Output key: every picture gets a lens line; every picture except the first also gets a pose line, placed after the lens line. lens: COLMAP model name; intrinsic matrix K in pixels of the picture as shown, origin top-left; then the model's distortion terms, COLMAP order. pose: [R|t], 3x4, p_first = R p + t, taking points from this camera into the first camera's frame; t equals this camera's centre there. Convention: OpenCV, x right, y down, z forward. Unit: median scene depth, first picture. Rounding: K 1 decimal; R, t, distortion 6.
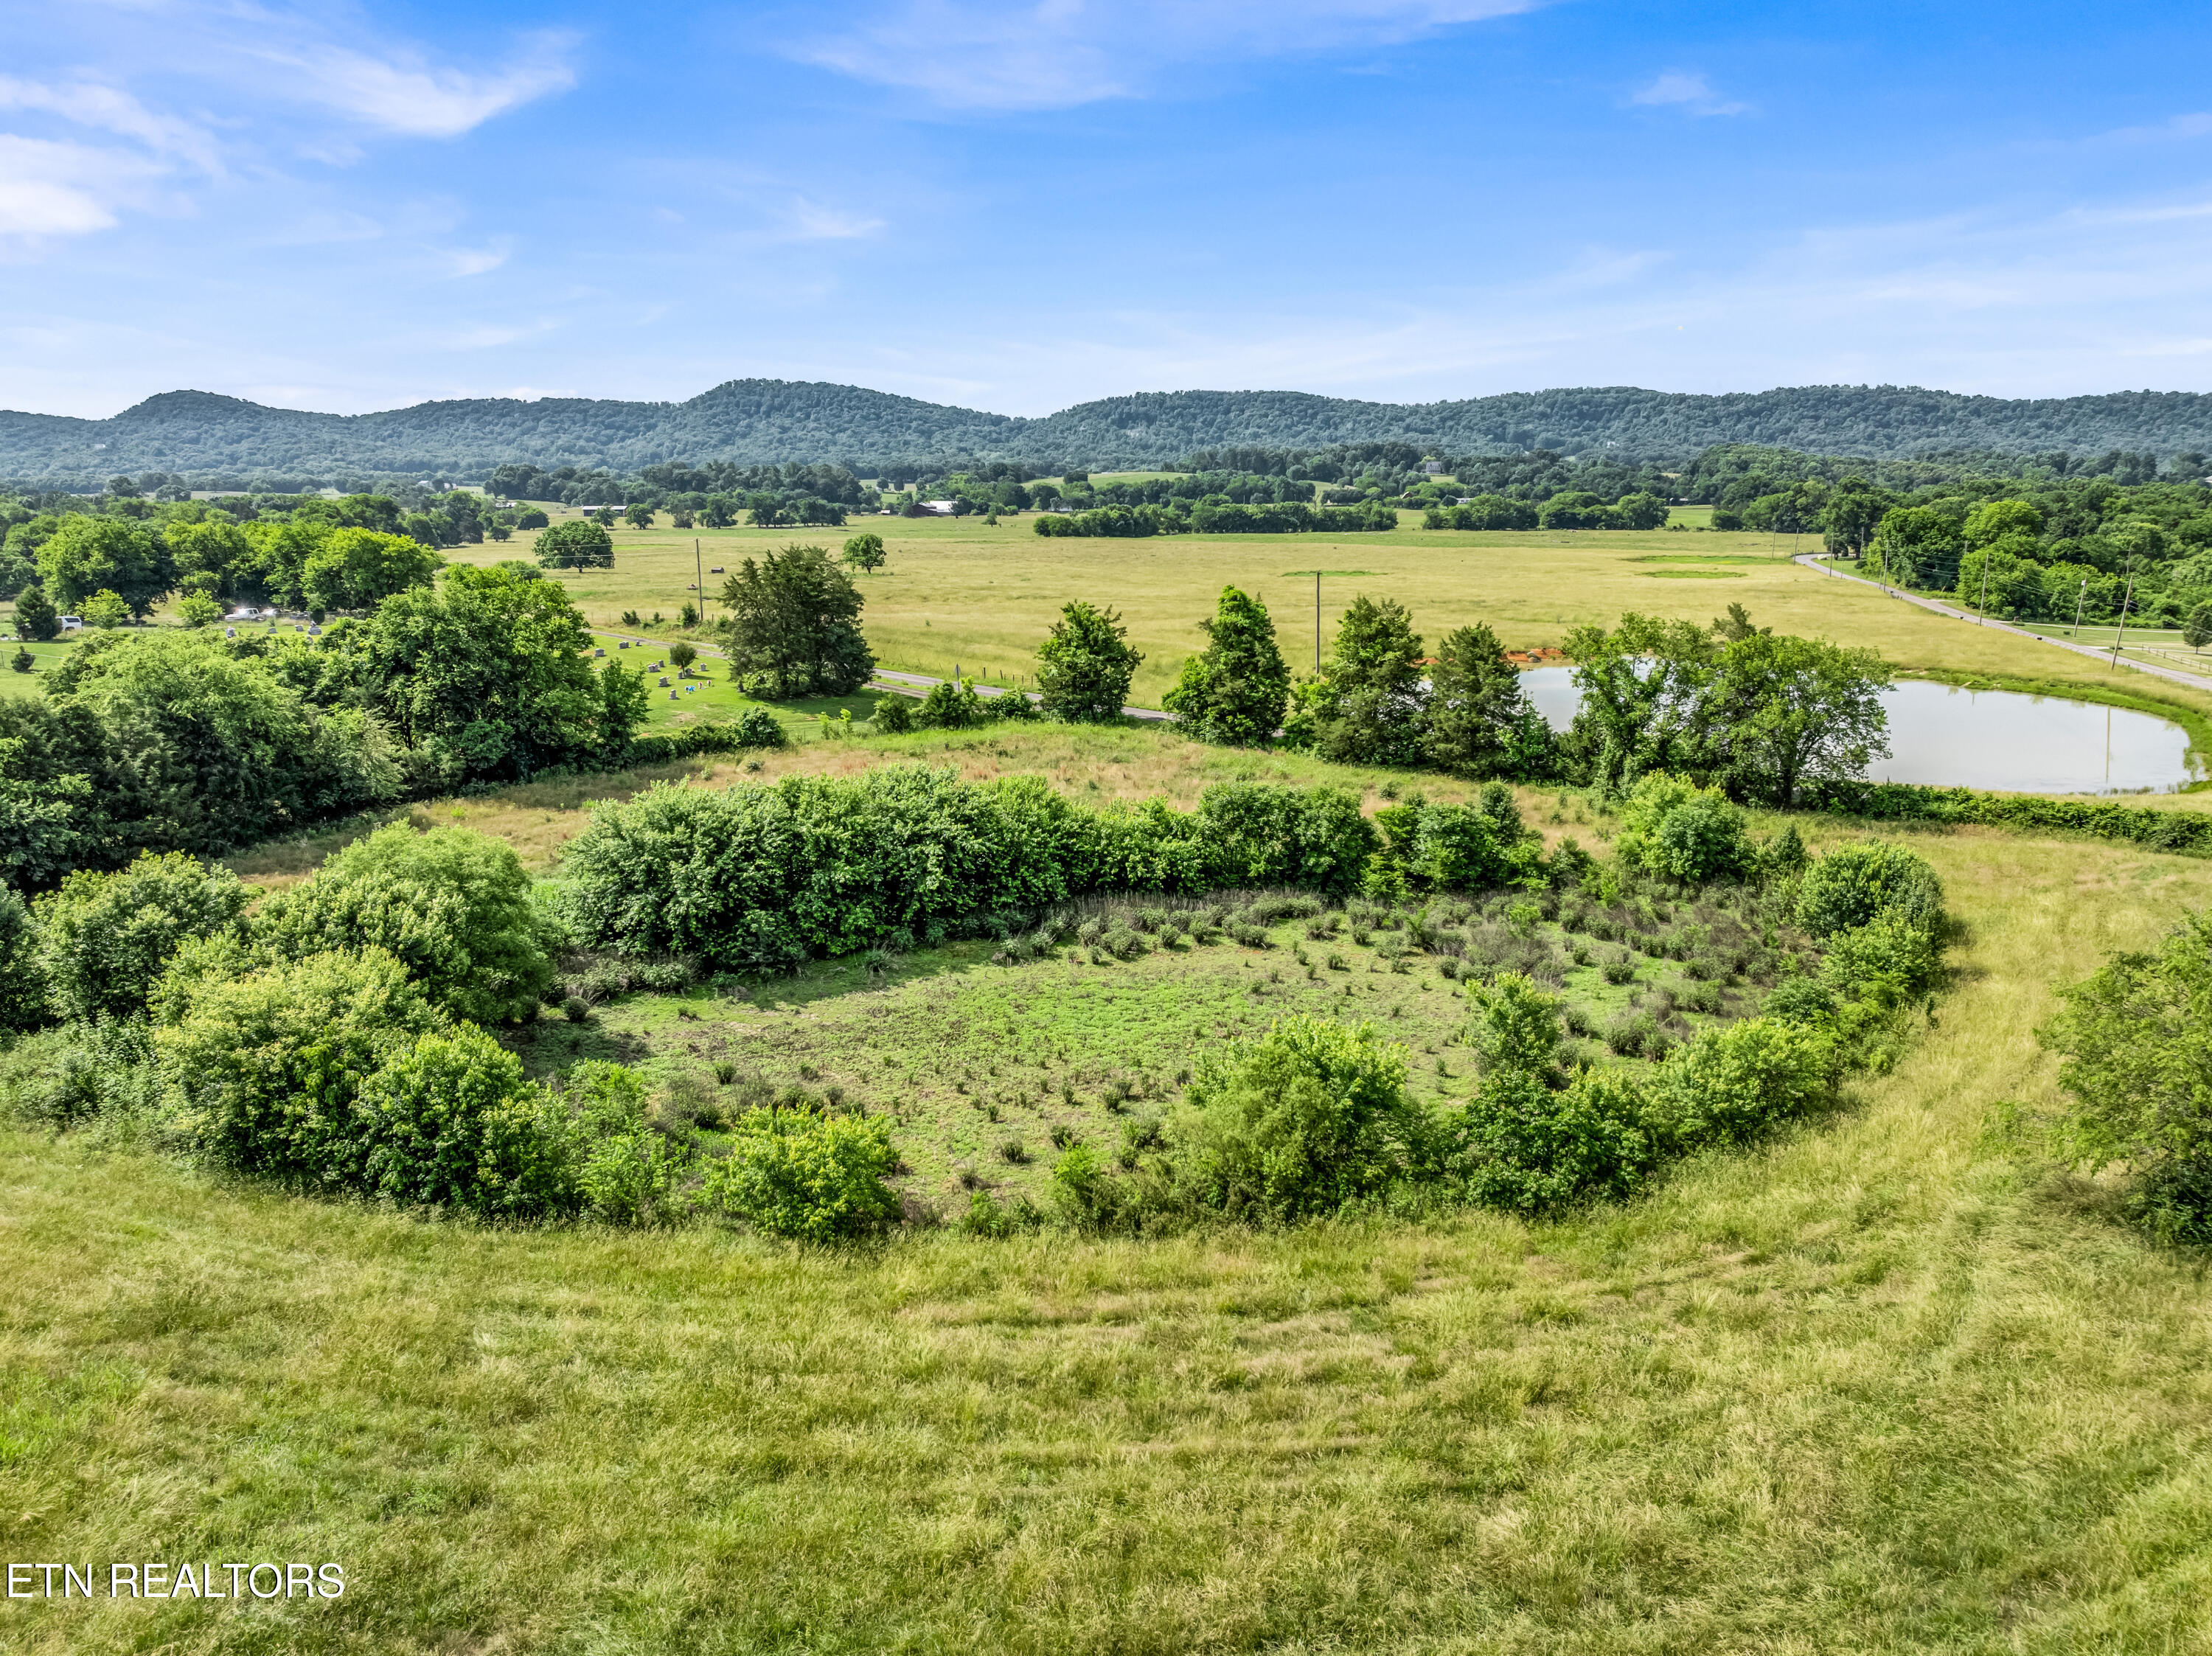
lens RADIAL K [[1585.9, 0, 1114.6], [0, 1585.9, 815.7], [0, 0, 1]] dist [-0.024555, -0.025379]
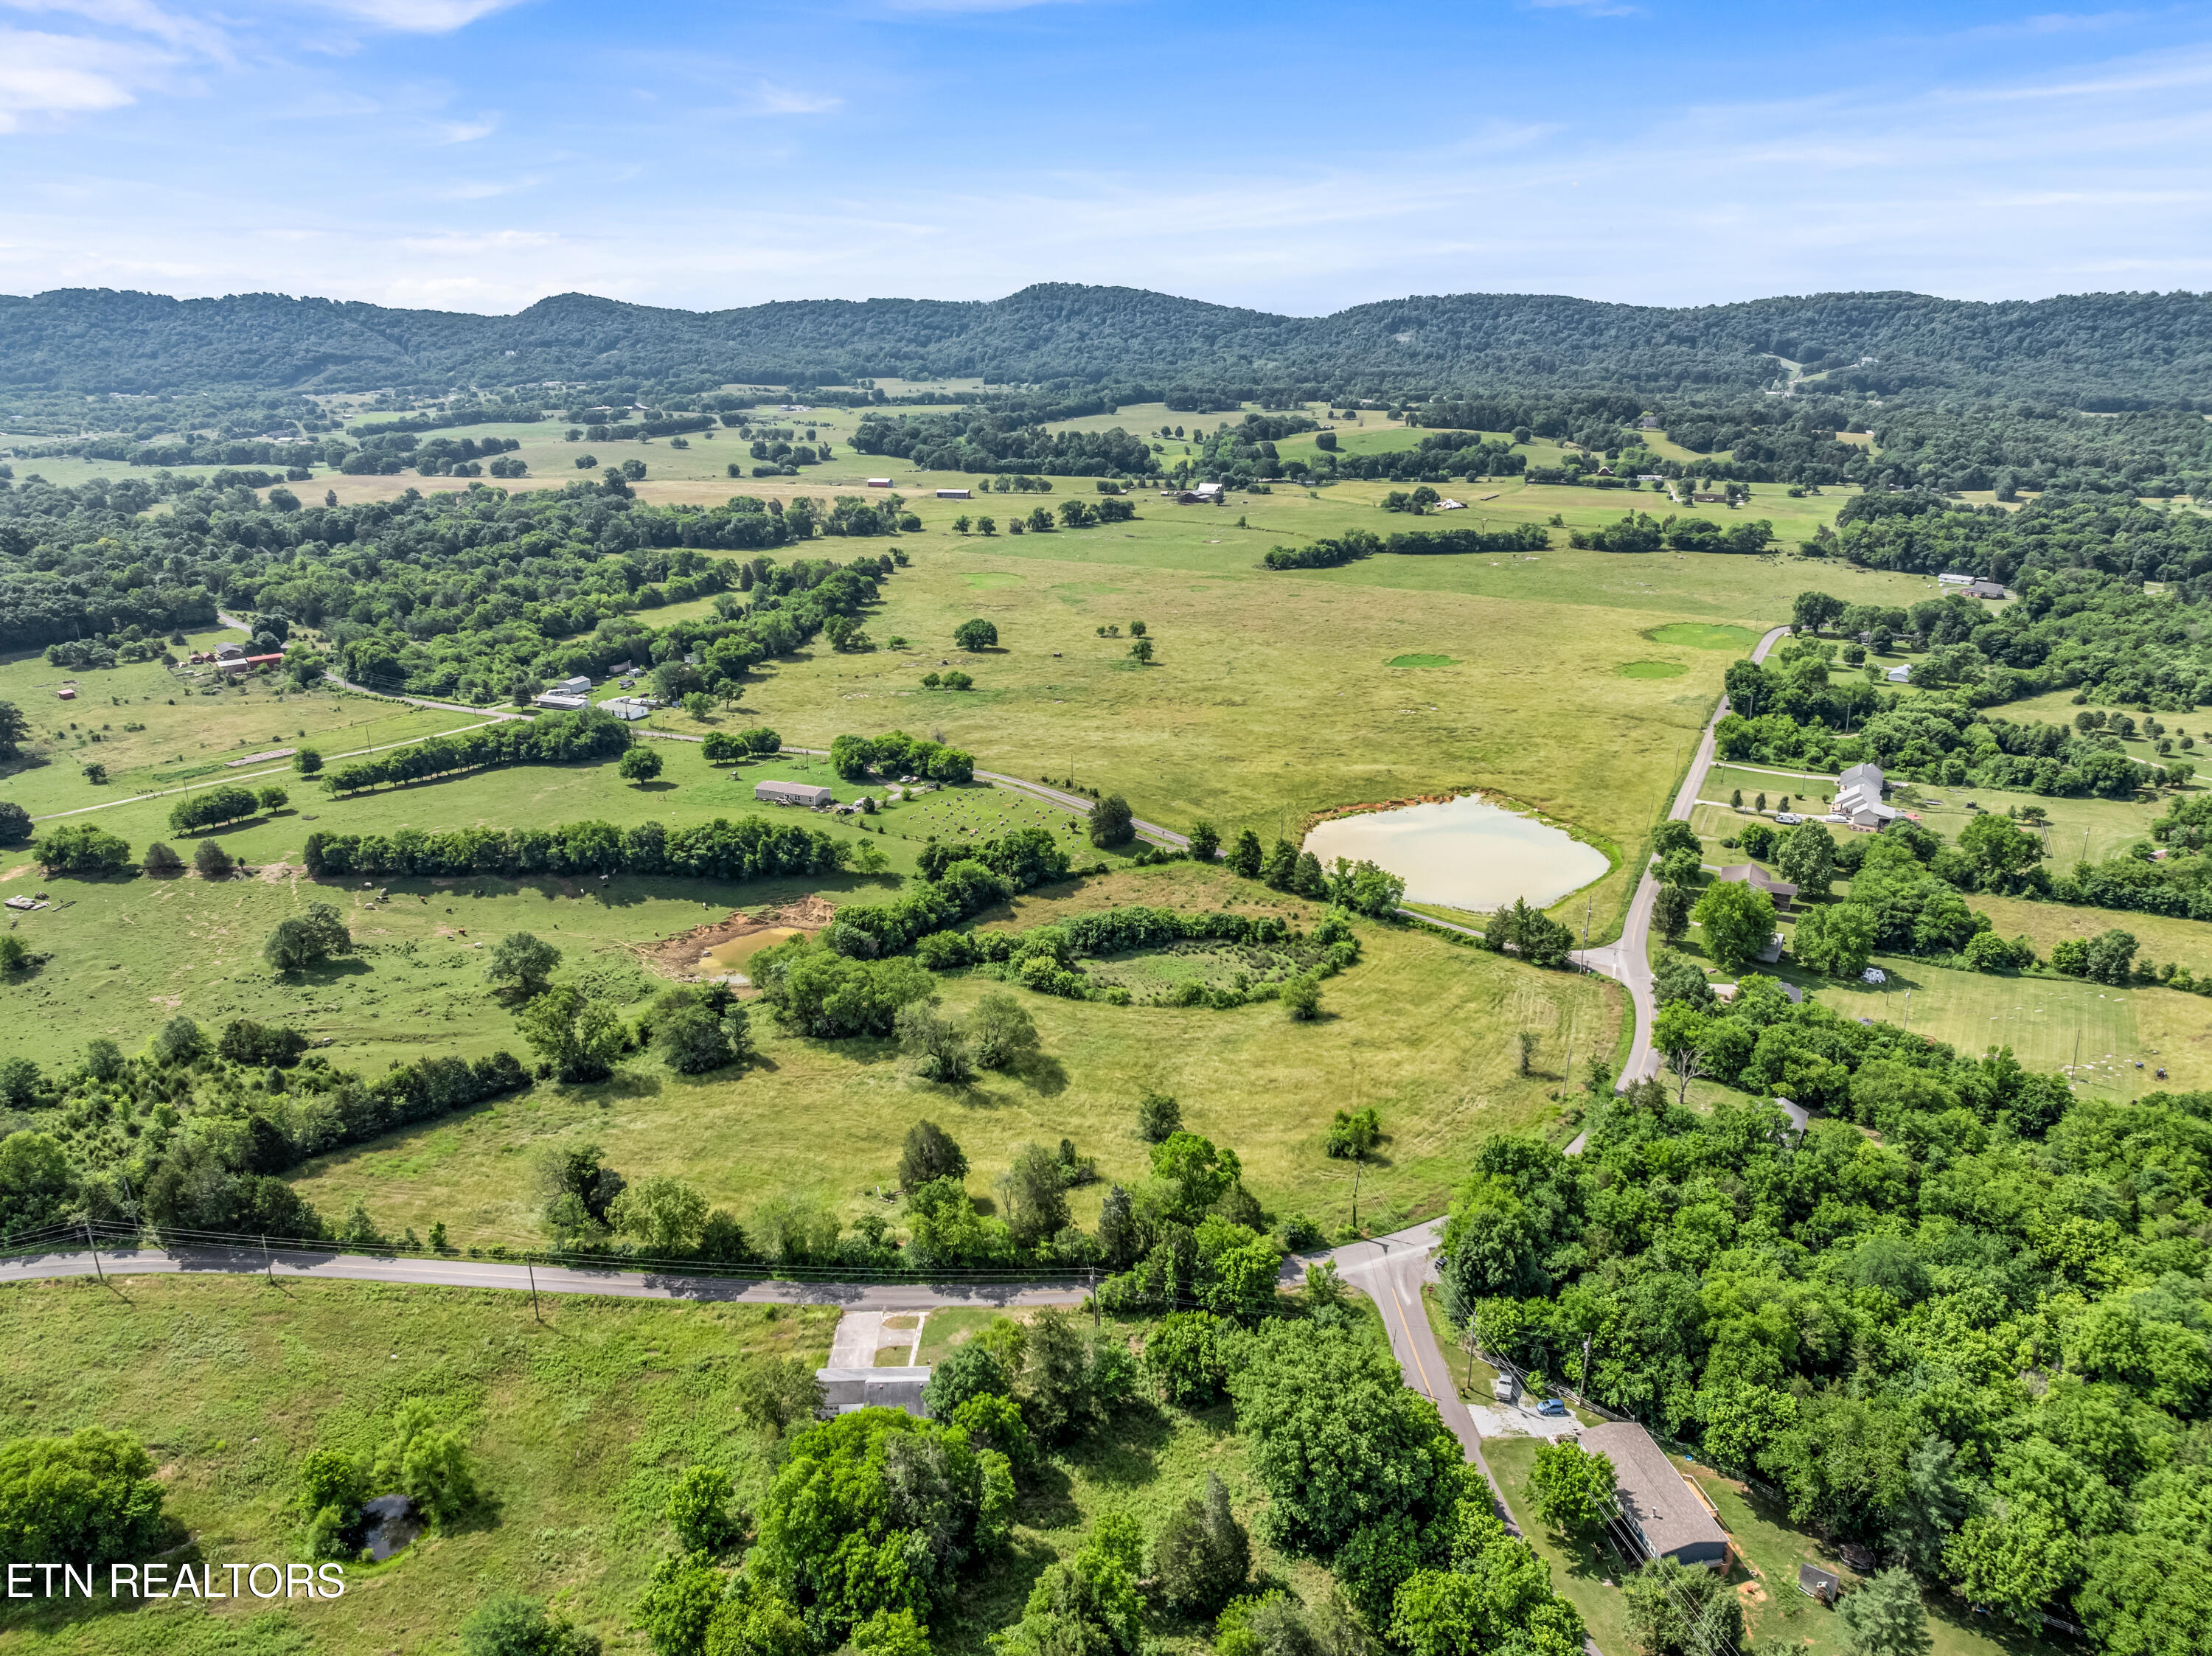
lens RADIAL K [[1588.0, 0, 1115.7], [0, 1588.0, 817.6], [0, 0, 1]] dist [-0.029795, -0.015087]
pose [[0.984238, 0.052709, -0.168809, 0.331448], [-0.035525, 0.994021, 0.103244, -0.450654], [0.173242, -0.095620, 0.980227, -2.039745]]
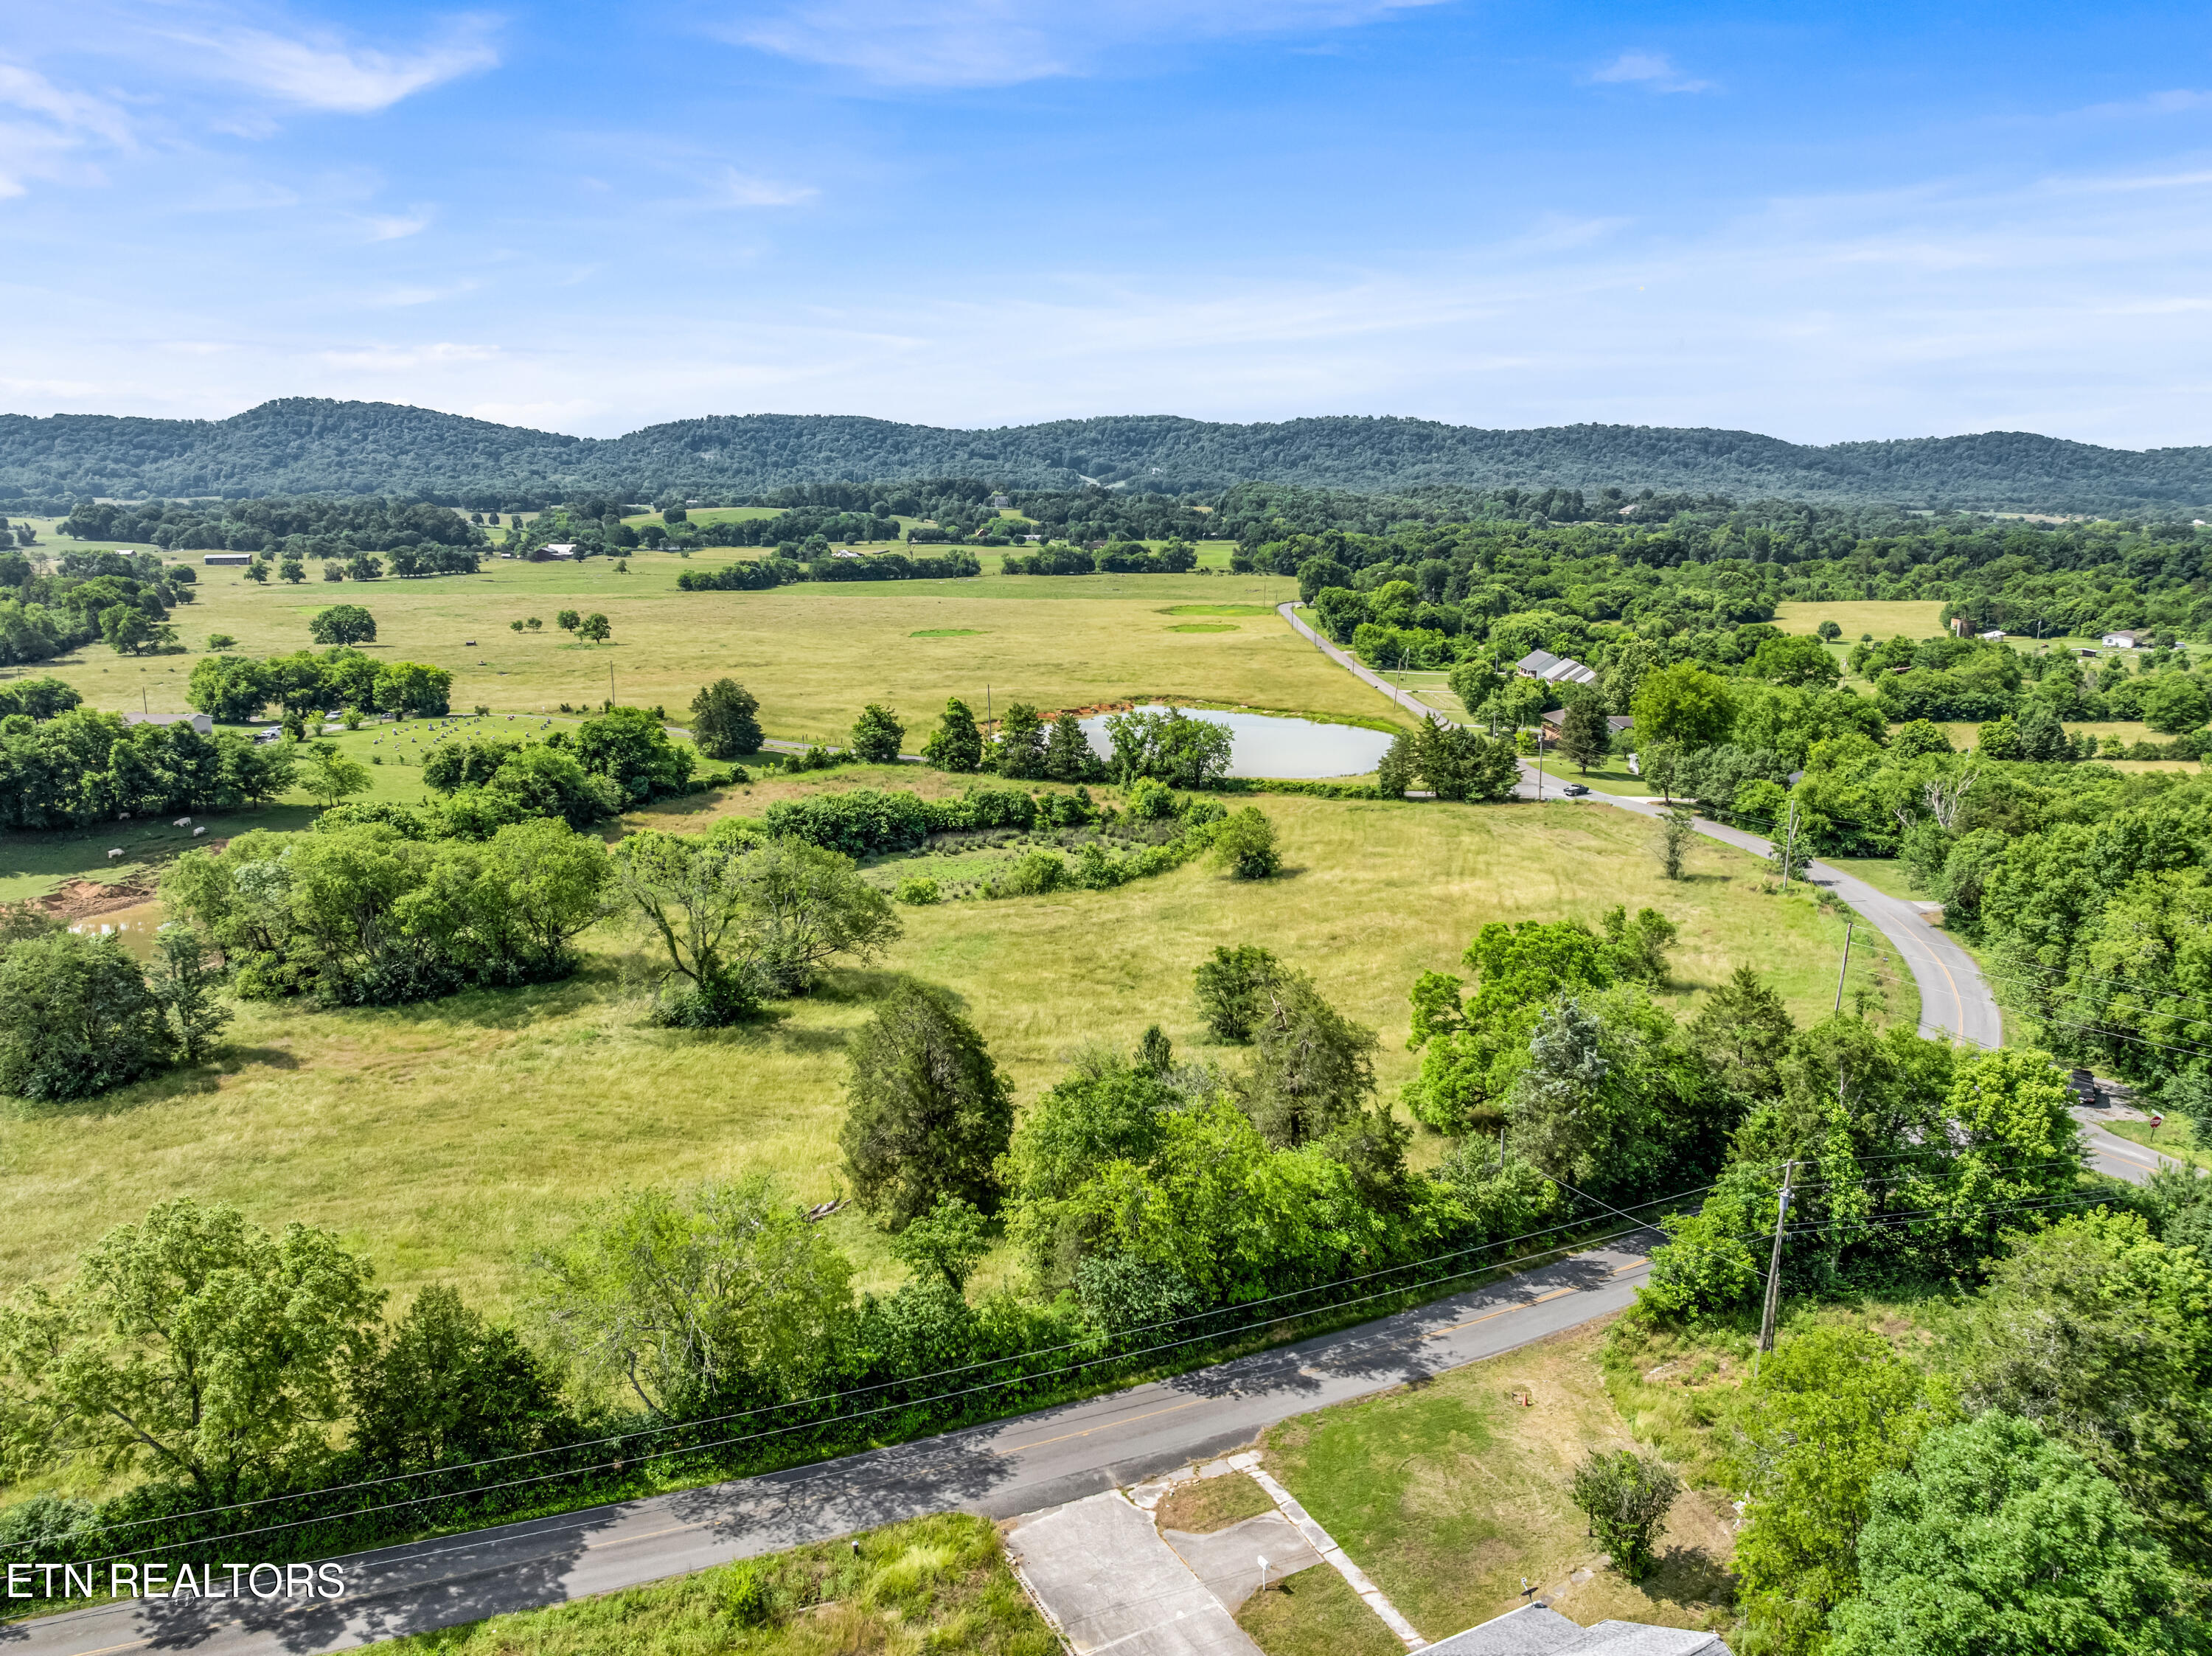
lens RADIAL K [[1588.0, 0, 1115.7], [0, 1588.0, 817.6], [0, 0, 1]] dist [-0.029795, -0.015087]
pose [[0.963769, -0.050140, 0.261985, -0.259149], [0.050794, 0.998700, 0.004280, 0.016522], [-0.261859, 0.009182, 0.965062, -1.018319]]
